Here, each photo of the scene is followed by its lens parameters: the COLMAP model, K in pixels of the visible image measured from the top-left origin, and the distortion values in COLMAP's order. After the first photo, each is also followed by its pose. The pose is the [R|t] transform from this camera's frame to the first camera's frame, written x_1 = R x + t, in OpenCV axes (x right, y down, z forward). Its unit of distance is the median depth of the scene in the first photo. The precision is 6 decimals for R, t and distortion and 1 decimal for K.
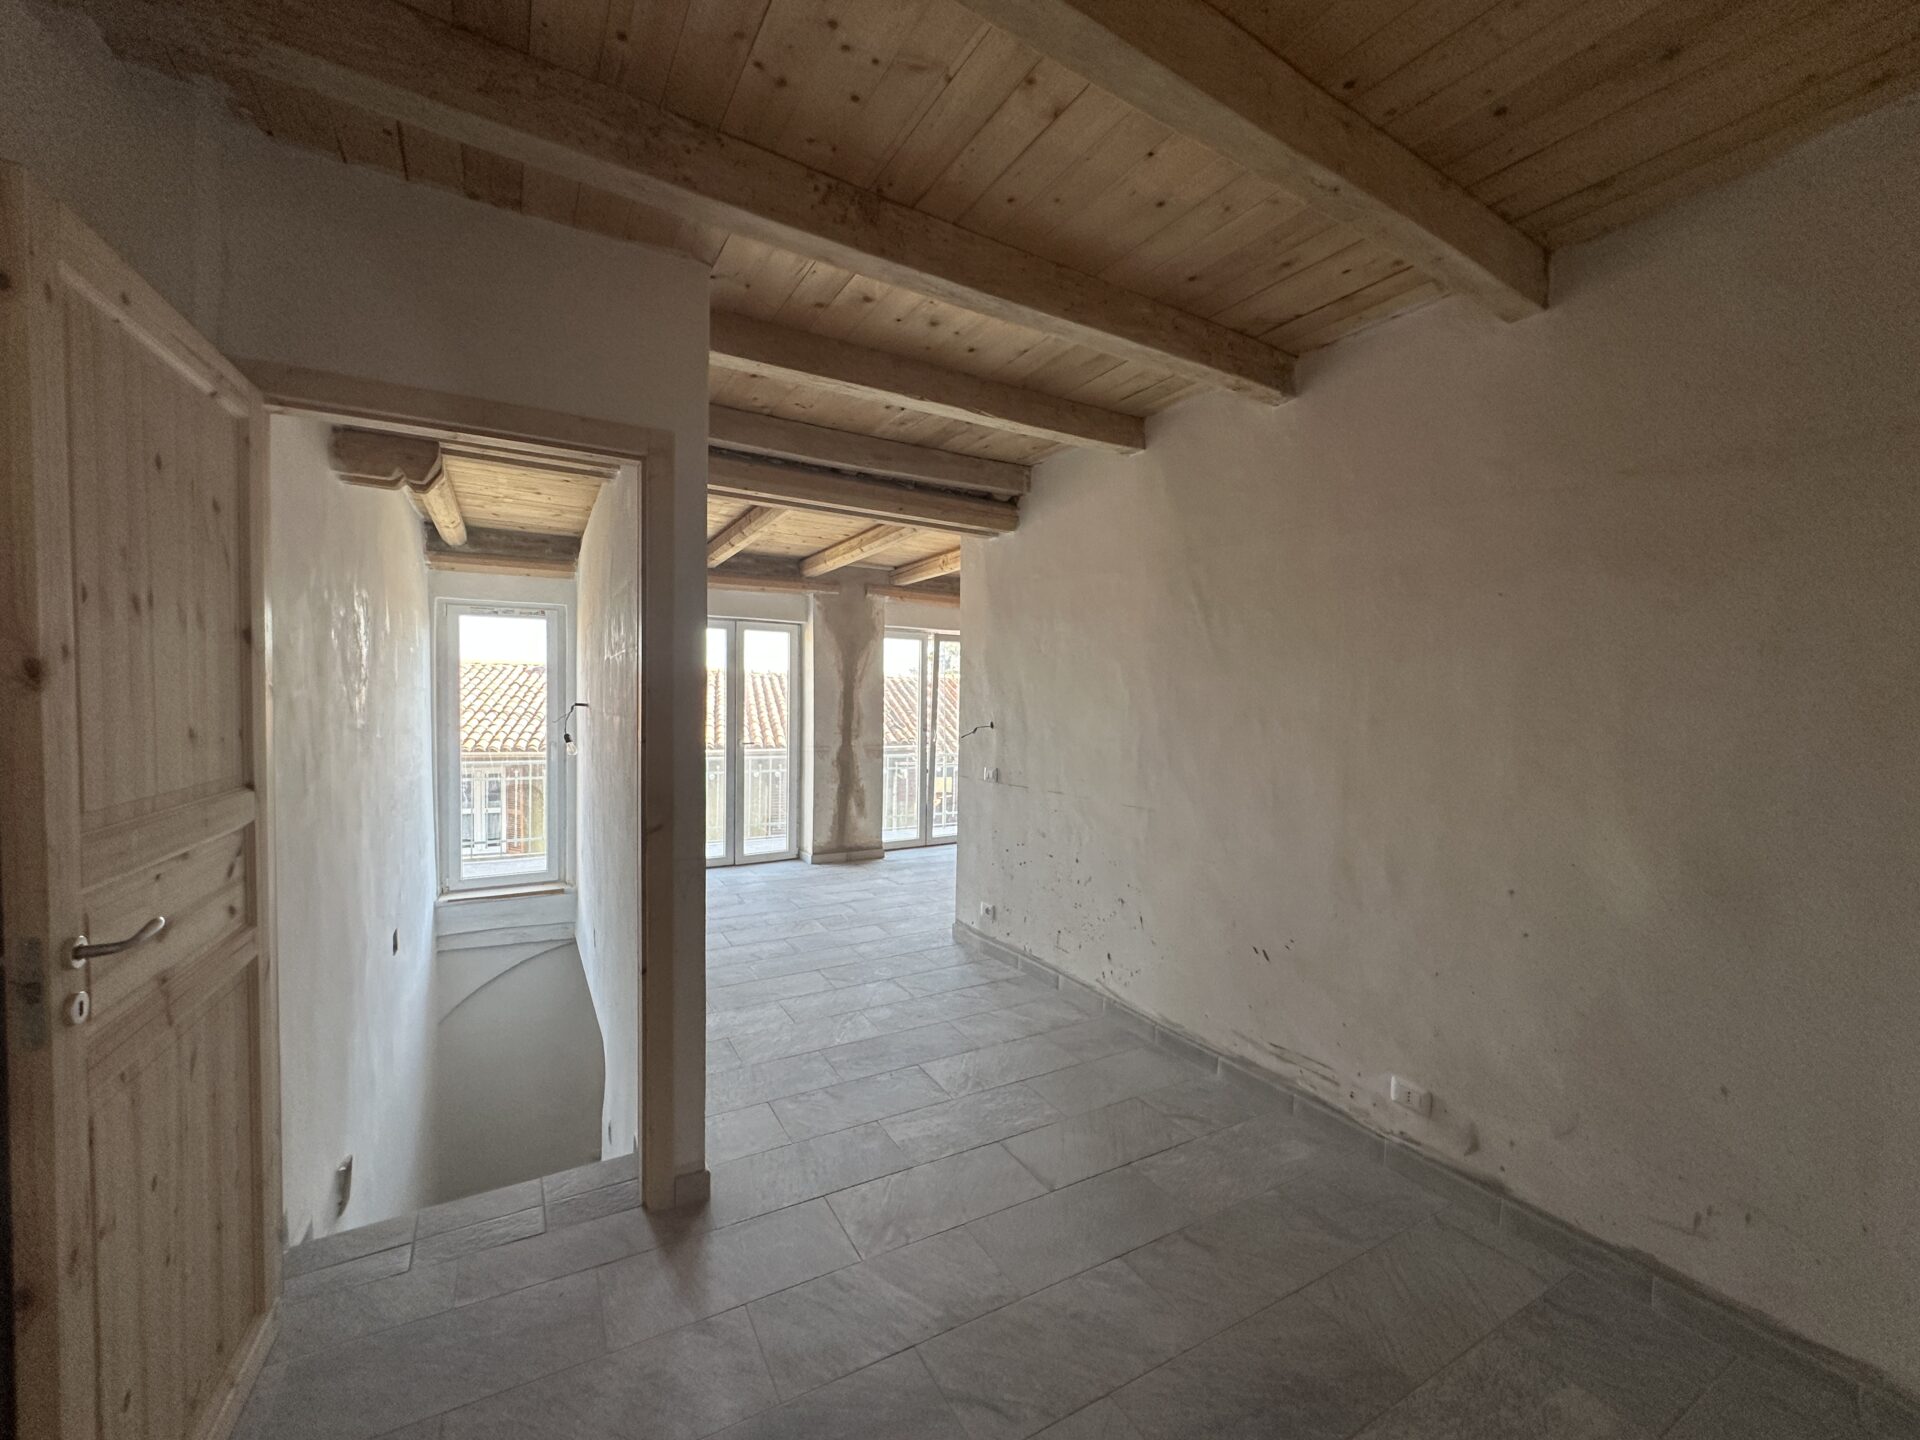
lens RADIAL K [[770.5, 0, 960.6], [0, 770.5, 720.1], [0, 0, 1]] dist [-0.003690, 0.002808]
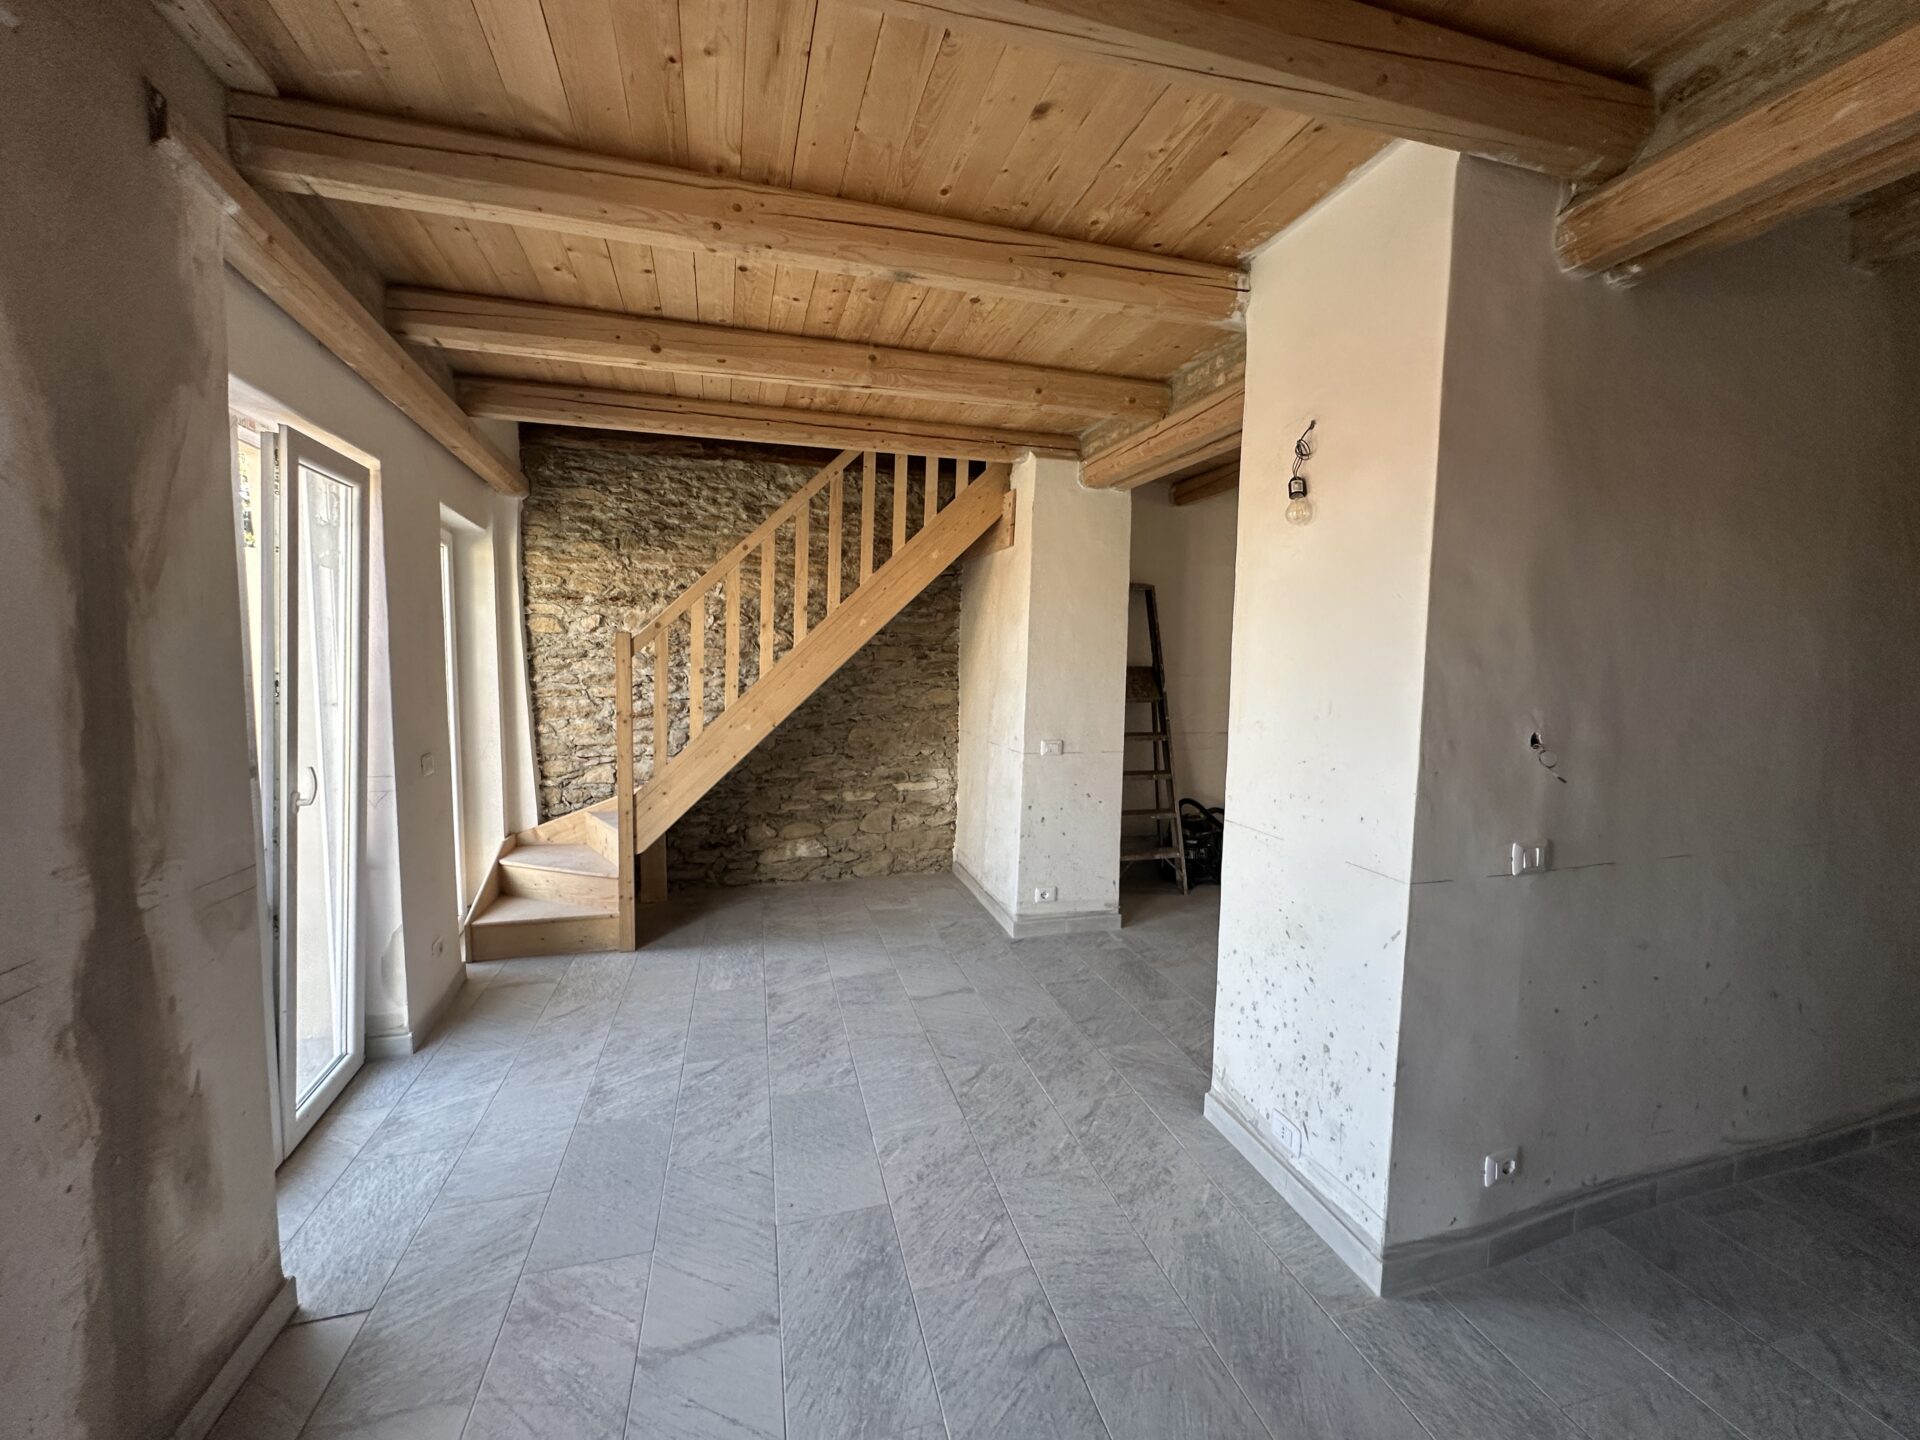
lens RADIAL K [[770.5, 0, 956.2], [0, 770.5, 722.9], [0, 0, 1]] dist [-0.003690, 0.002808]
pose [[0.236094, -0.097559, 0.966821, -0.433532], [0.009562, 0.995133, 0.098081, -0.047164], [-0.971683, -0.013911, 0.235878, 1.201598]]
